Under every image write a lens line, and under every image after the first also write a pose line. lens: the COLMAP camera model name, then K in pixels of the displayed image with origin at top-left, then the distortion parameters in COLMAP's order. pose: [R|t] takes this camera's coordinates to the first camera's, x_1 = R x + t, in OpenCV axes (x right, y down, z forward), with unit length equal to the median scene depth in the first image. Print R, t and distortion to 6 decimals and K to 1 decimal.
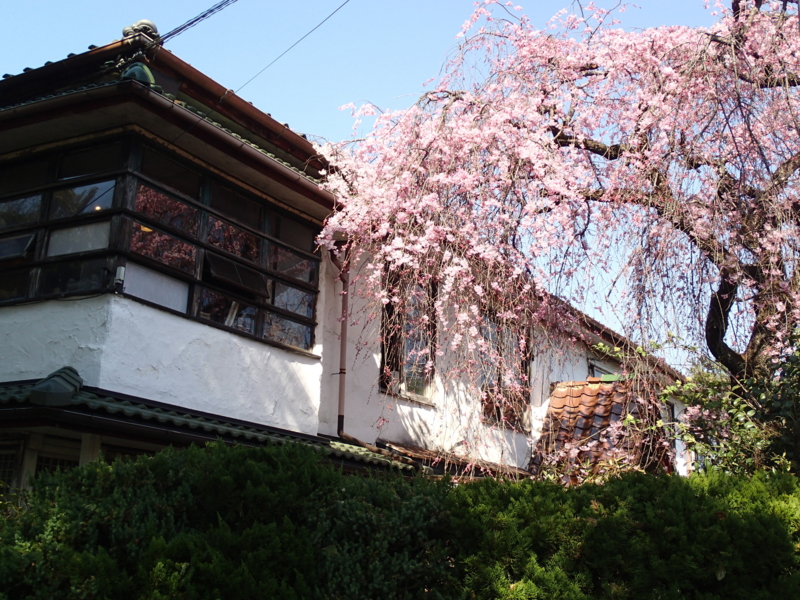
lens RADIAL K [[941.7, 0, 400.0], [0, 941.7, 300.0], [0, 0, 1]] dist [0.005568, -0.007102]
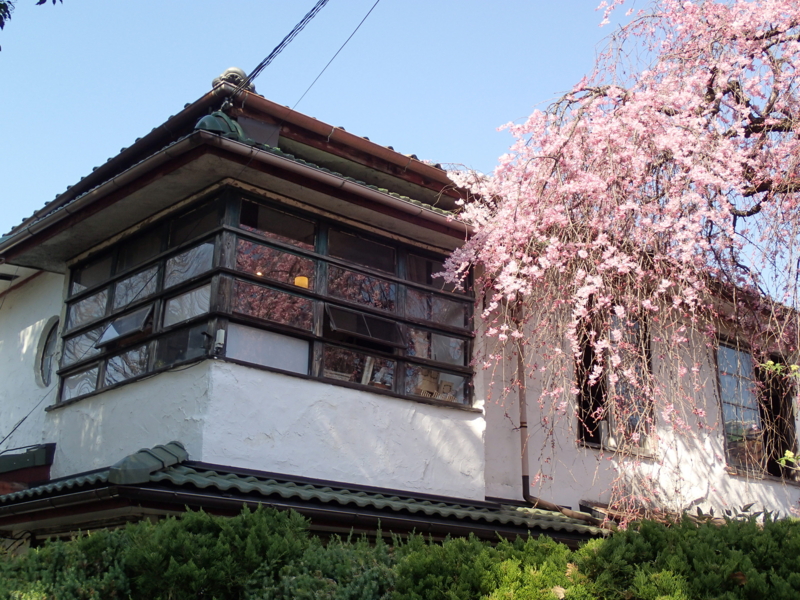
lens RADIAL K [[1007.6, 0, 400.0], [0, 1007.6, 300.0], [0, 0, 1]] dist [-0.001327, 0.015638]
pose [[0.950584, -0.114956, -0.288402, 0.149124], [0.097677, 0.992489, -0.073657, 0.024039], [0.294703, 0.041847, 0.954672, 0.091181]]
